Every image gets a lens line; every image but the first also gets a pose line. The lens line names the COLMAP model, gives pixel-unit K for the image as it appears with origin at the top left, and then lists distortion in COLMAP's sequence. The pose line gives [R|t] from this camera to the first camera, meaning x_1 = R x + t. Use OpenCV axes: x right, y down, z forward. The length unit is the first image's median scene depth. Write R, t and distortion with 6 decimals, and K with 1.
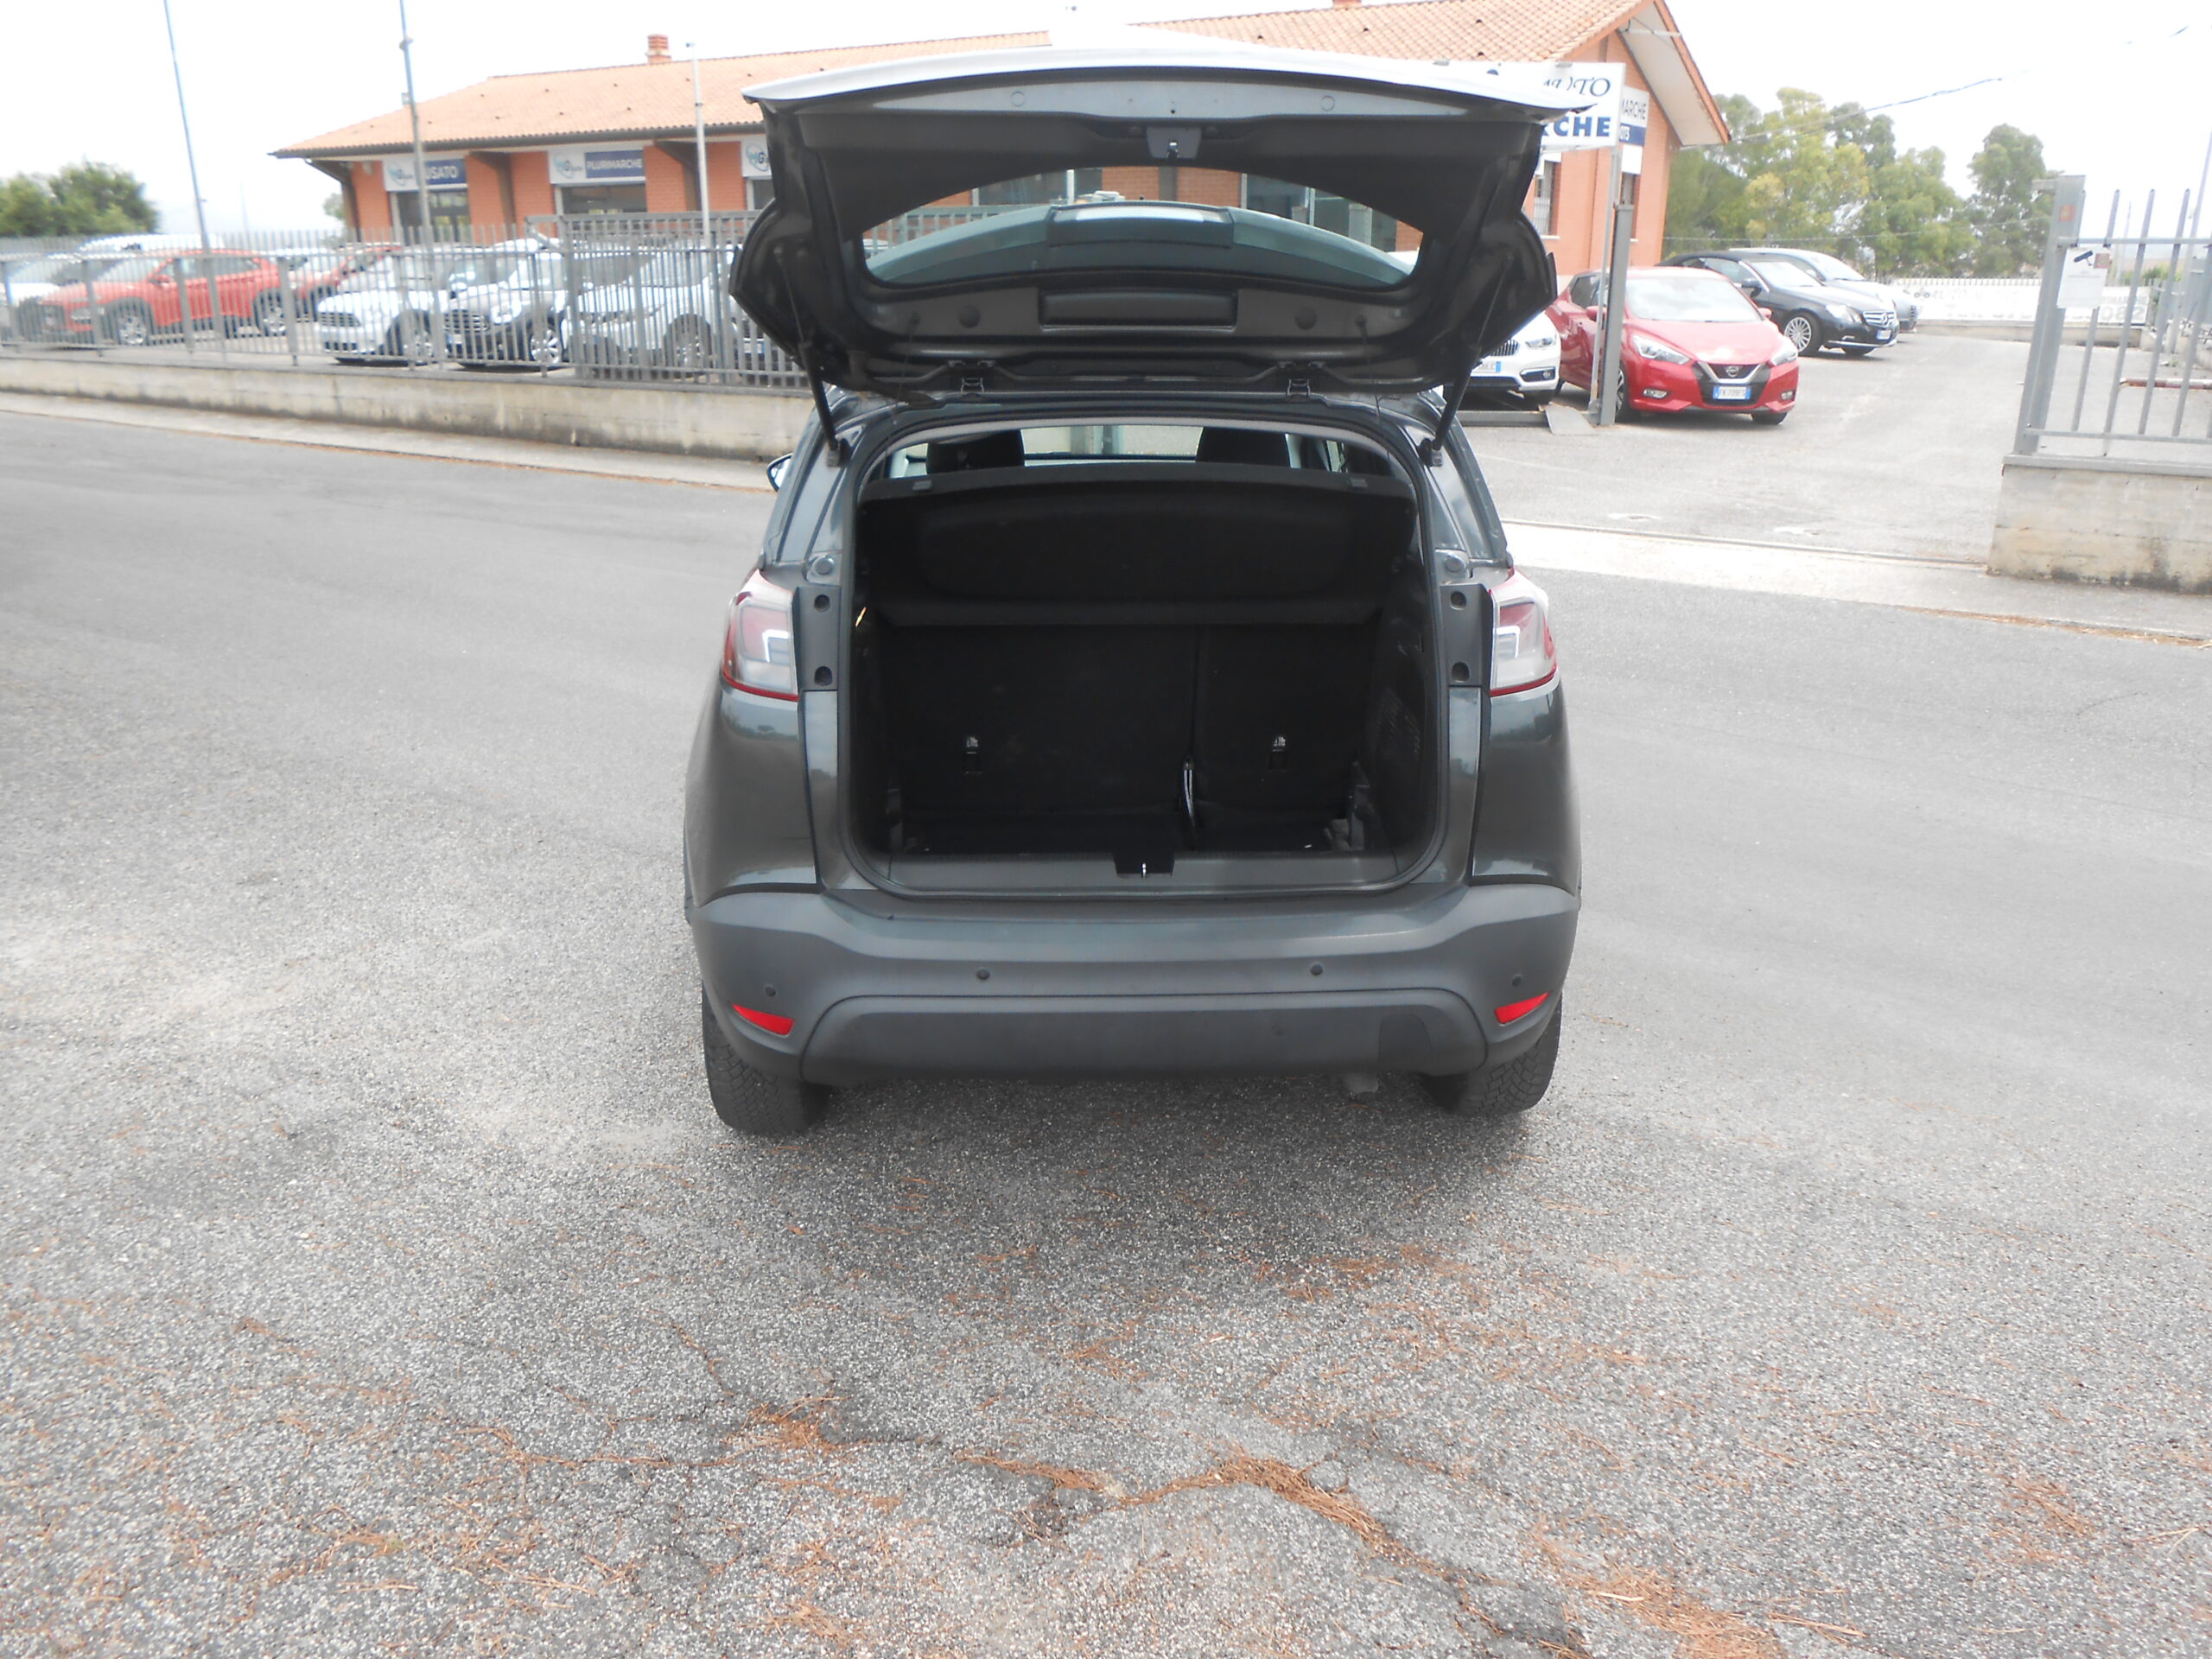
lens RADIAL K [[1716.9, 0, 1120.3], [0, 1716.9, 832.2], [0, 0, 1]] dist [-0.022713, 0.031906]
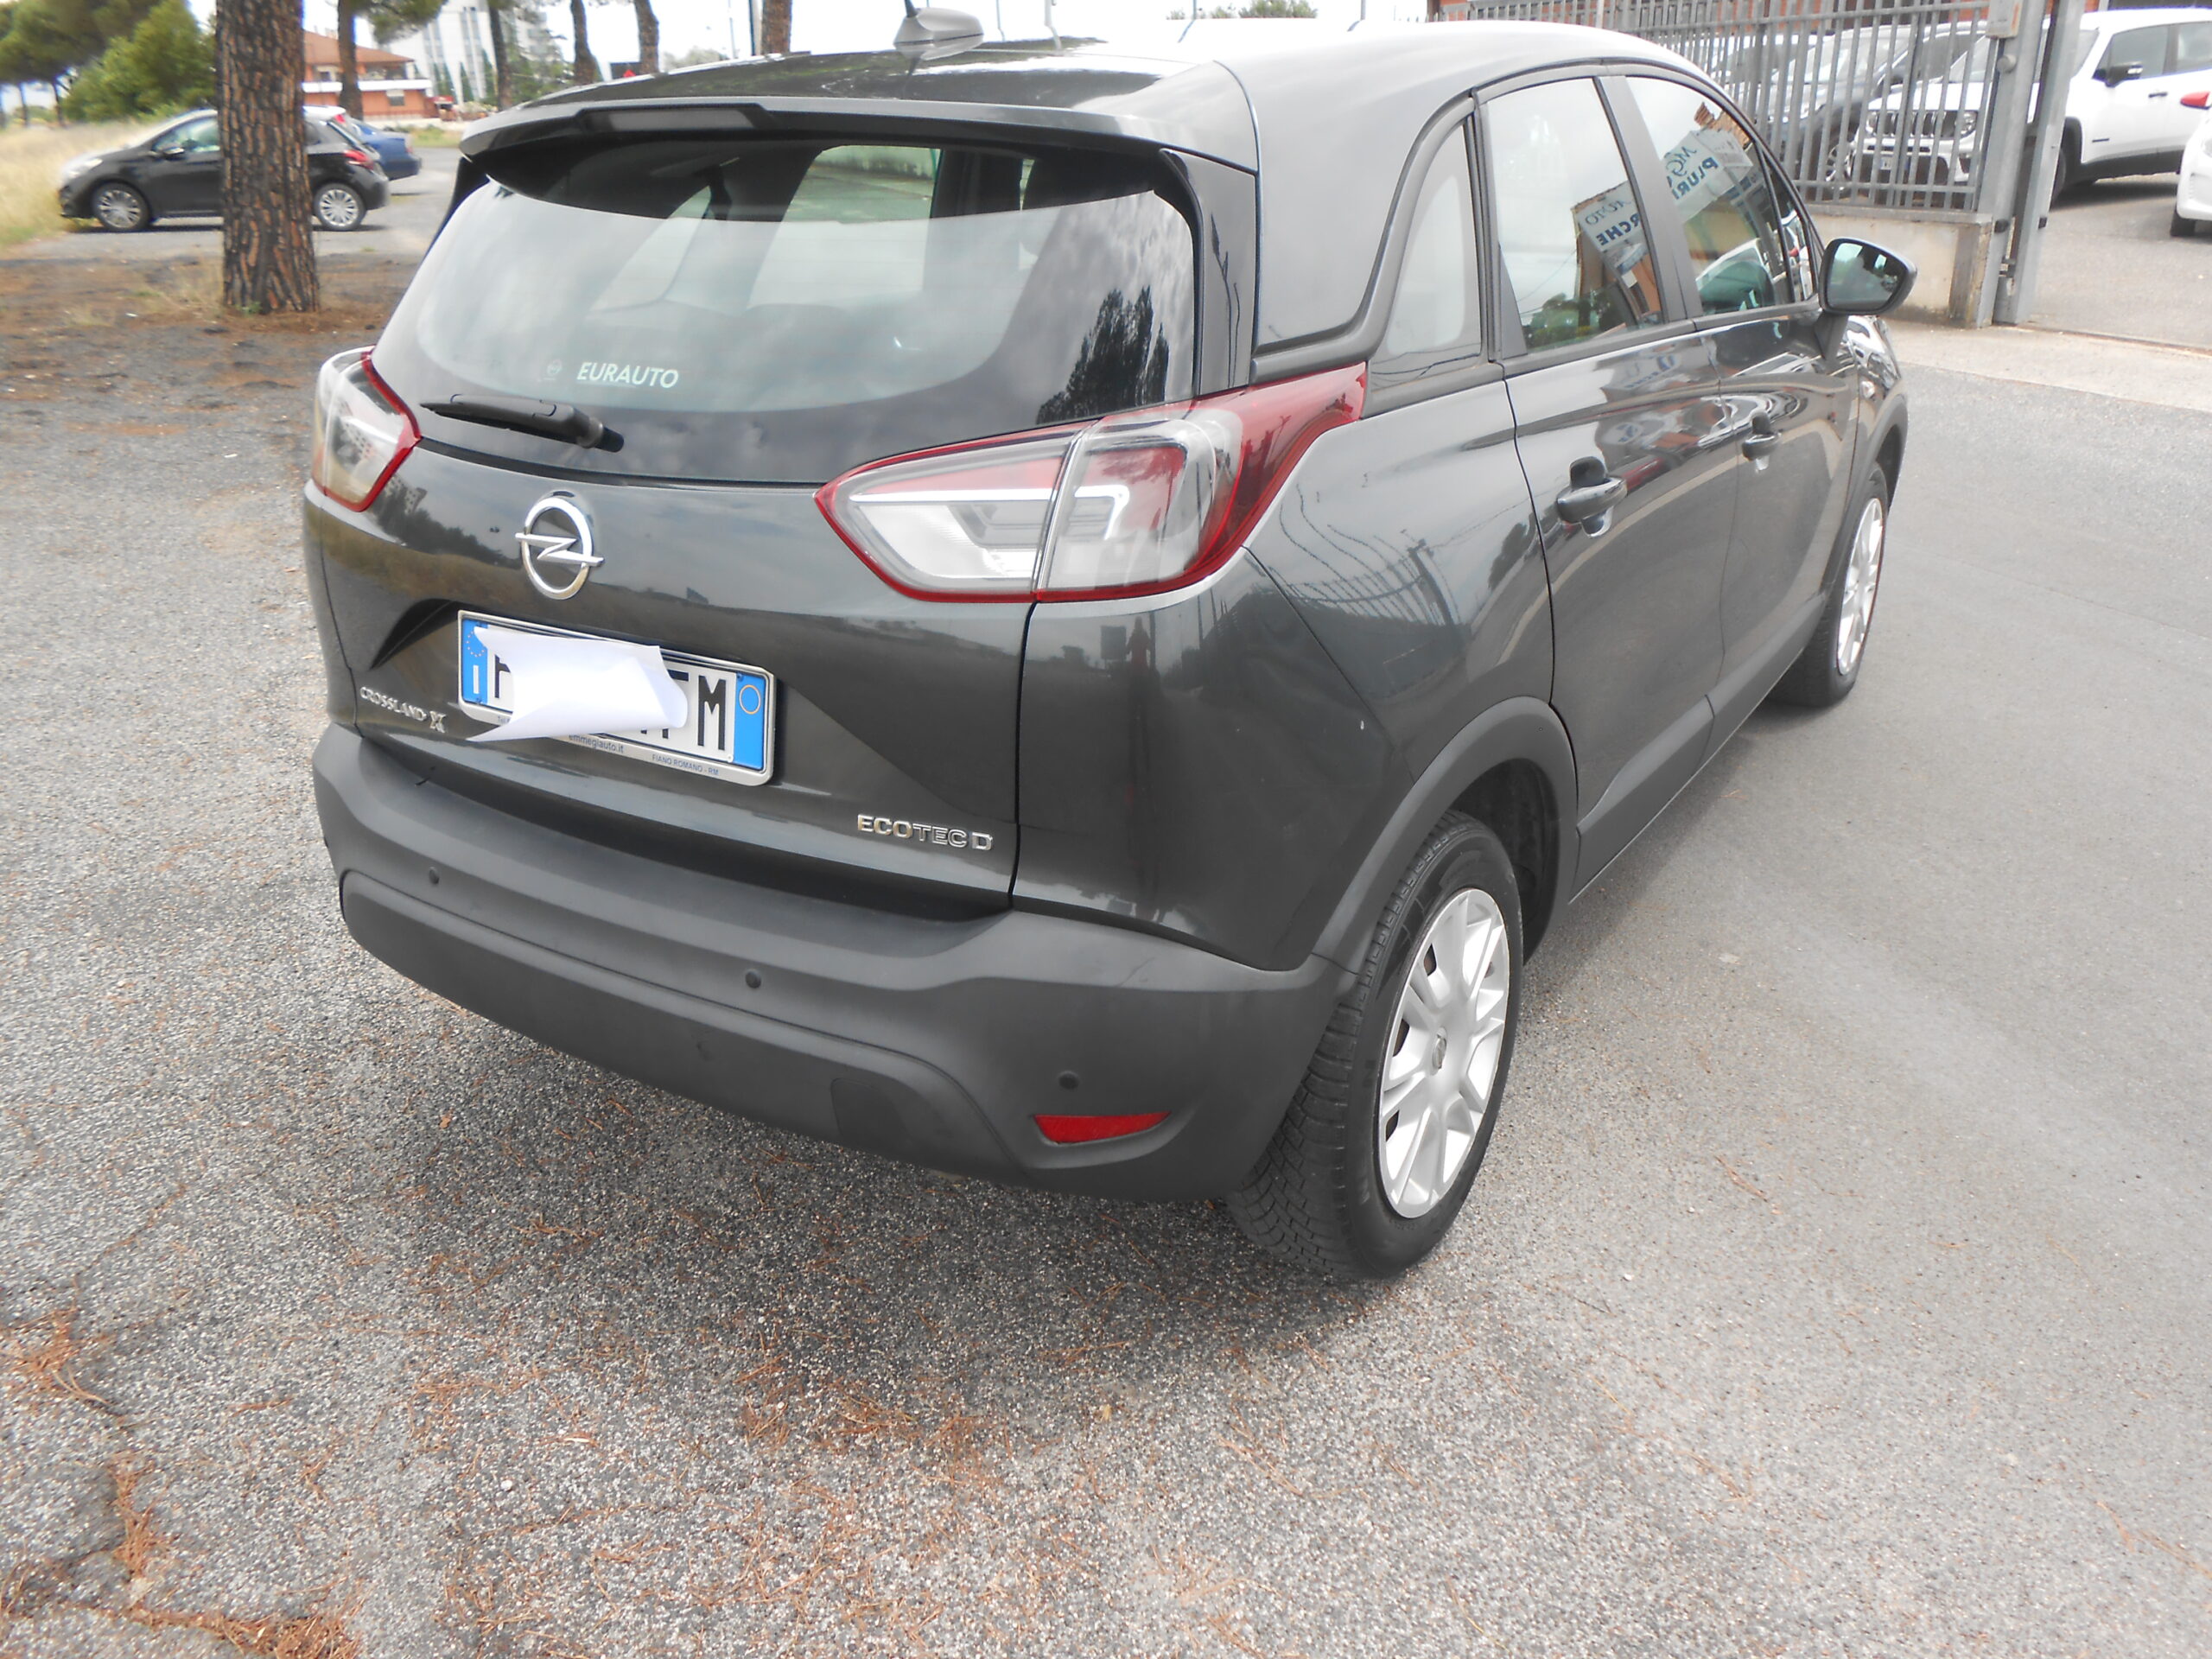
lens RADIAL K [[1716.9, 0, 1102.0], [0, 1716.9, 811.5], [0, 0, 1]] dist [-0.022713, 0.031906]
pose [[0.816173, 0.195669, -0.543669, 0.309203], [-0.149892, 0.980404, 0.127830, -0.047864], [0.558027, -0.022840, 0.829508, 0.284473]]
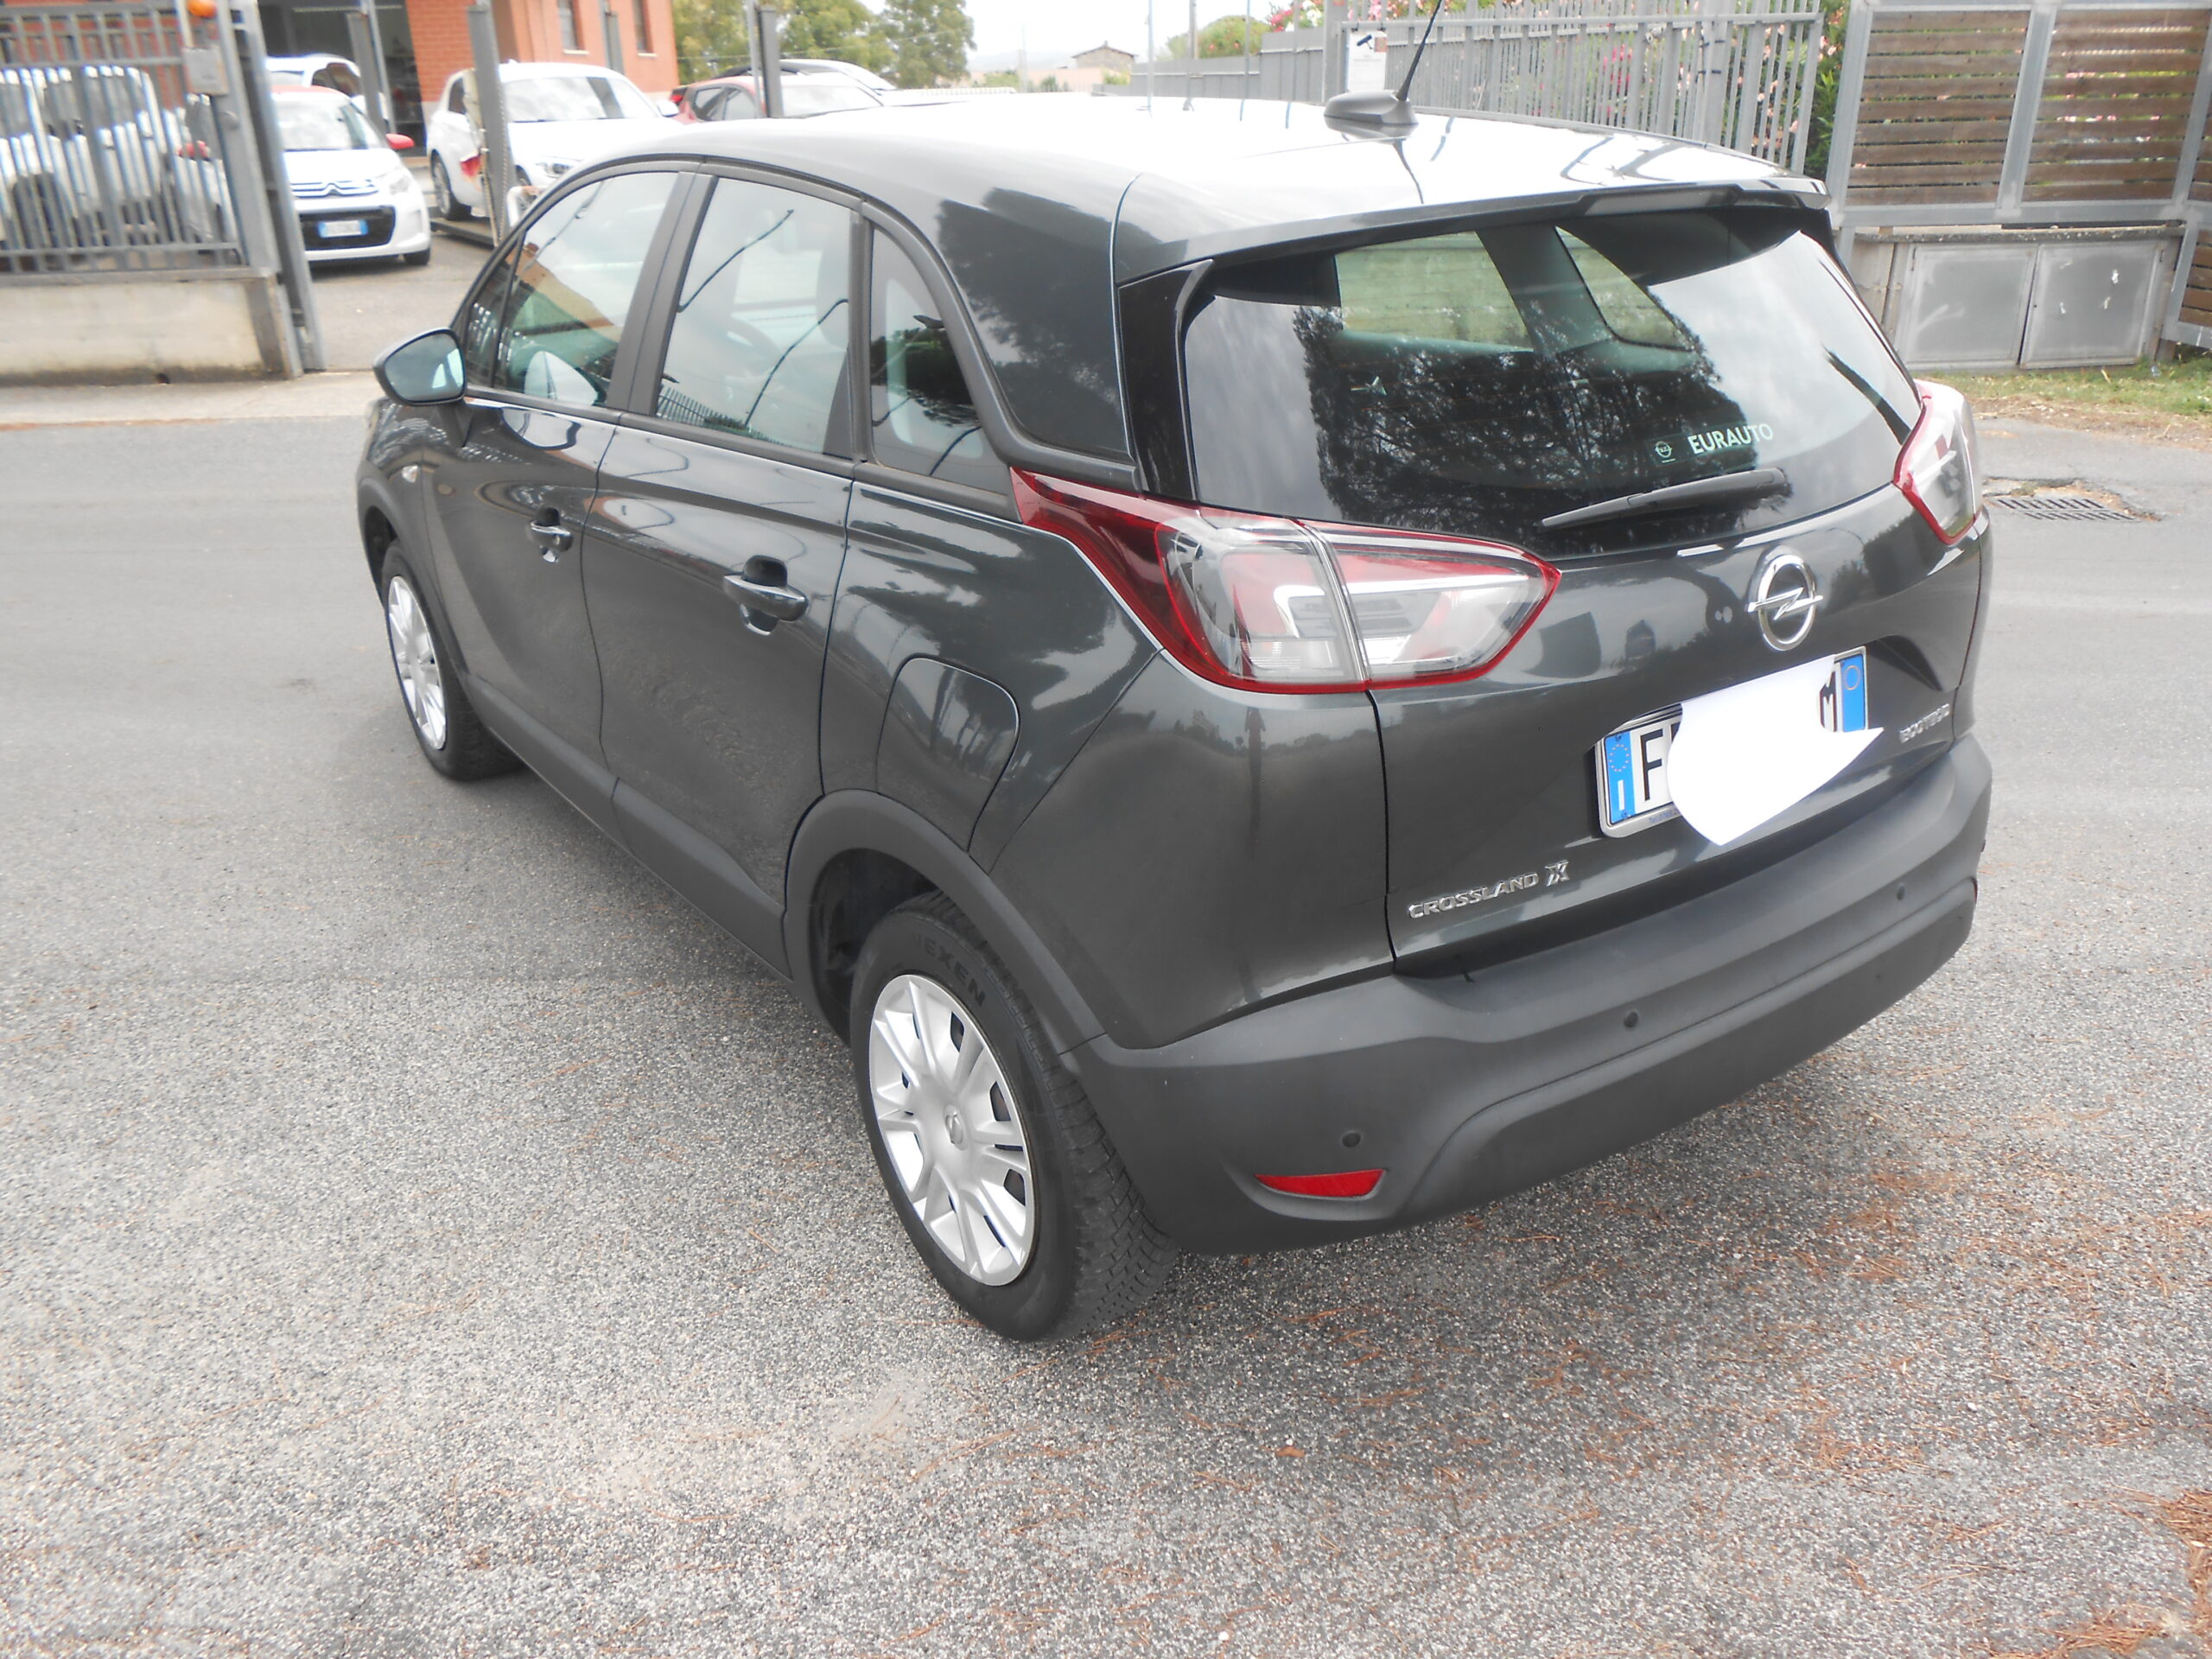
lens RADIAL K [[1716.9, 0, 1106.2], [0, 1716.9, 842.8], [0, 0, 1]] dist [-0.022713, 0.031906]
pose [[0.837452, -0.241717, 0.490149, -0.316185], [0.194522, 0.969973, 0.145988, -0.071227], [-0.510719, -0.026913, 0.859326, 0.272289]]
